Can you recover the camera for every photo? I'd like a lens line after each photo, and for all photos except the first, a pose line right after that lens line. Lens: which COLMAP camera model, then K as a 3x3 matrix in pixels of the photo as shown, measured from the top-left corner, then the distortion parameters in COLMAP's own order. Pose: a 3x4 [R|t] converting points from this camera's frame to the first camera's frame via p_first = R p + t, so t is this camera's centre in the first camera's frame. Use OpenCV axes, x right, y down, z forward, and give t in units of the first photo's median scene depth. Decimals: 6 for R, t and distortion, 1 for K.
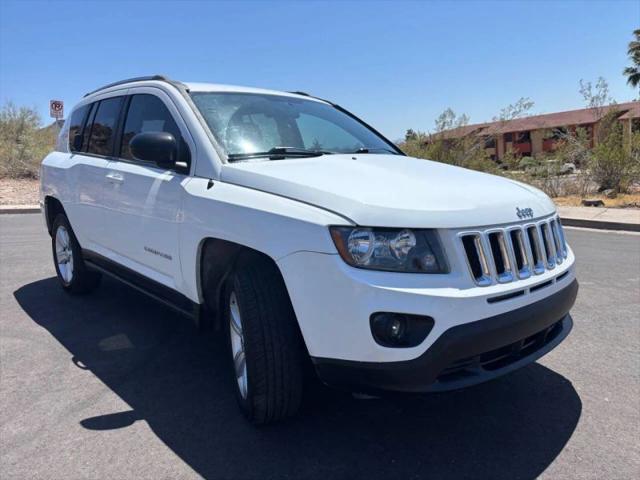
lens RADIAL K [[483.0, 0, 329.7], [0, 483.0, 240.9], [0, 0, 1]] dist [0.038106, -0.035751]
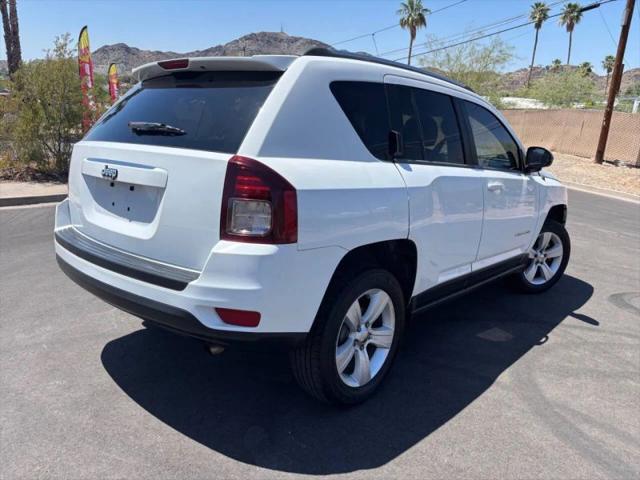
lens RADIAL K [[480.1, 0, 317.8], [0, 480.1, 246.8], [0, 0, 1]] dist [0.043683, -0.033285]
pose [[-0.090965, -0.221200, 0.970977, -1.737953], [0.132171, 0.963712, 0.231927, -0.353079], [-0.987044, 0.149432, -0.058428, 1.753322]]
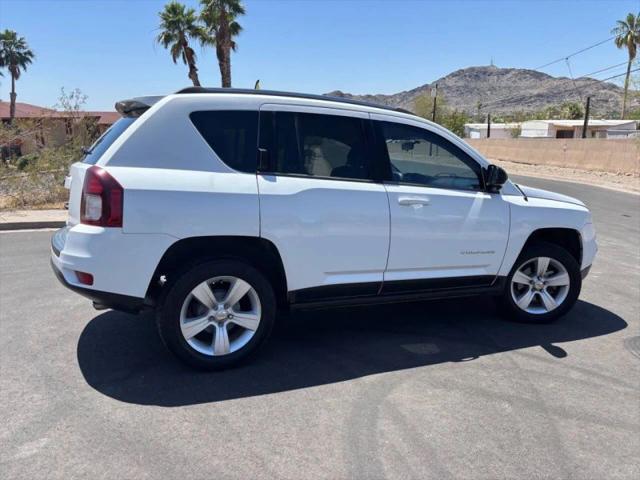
lens RADIAL K [[480.1, 0, 317.8], [0, 480.1, 246.8], [0, 0, 1]] dist [0.043683, -0.033285]
pose [[0.308029, -0.145842, 0.940132, -1.854718], [0.136935, 0.984687, 0.107889, -0.207606], [-0.941471, 0.095504, 0.323283, 1.037764]]
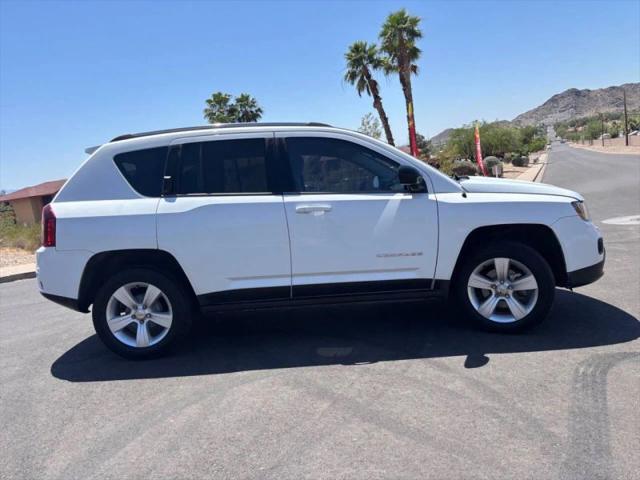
lens RADIAL K [[483.0, 0, 329.7], [0, 483.0, 240.9], [0, 0, 1]] dist [0.038106, -0.035751]
pose [[0.672720, -0.123856, 0.729457, -1.511239], [0.202110, 0.979156, -0.020138, -0.026244], [-0.711758, 0.160978, 0.683730, 0.247408]]
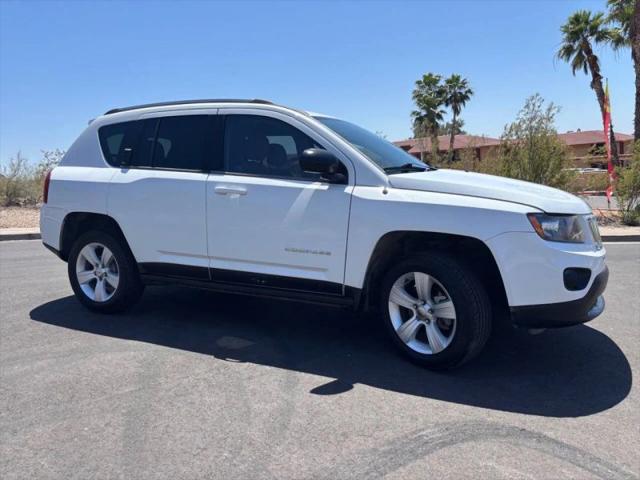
lens RADIAL K [[483.0, 0, 329.7], [0, 483.0, 240.9], [0, 0, 1]] dist [0.038106, -0.035751]
pose [[0.923726, -0.039553, 0.381007, -0.786690], [0.060299, 0.997268, -0.042663, 0.054756], [-0.378279, 0.062383, 0.923587, -0.097689]]
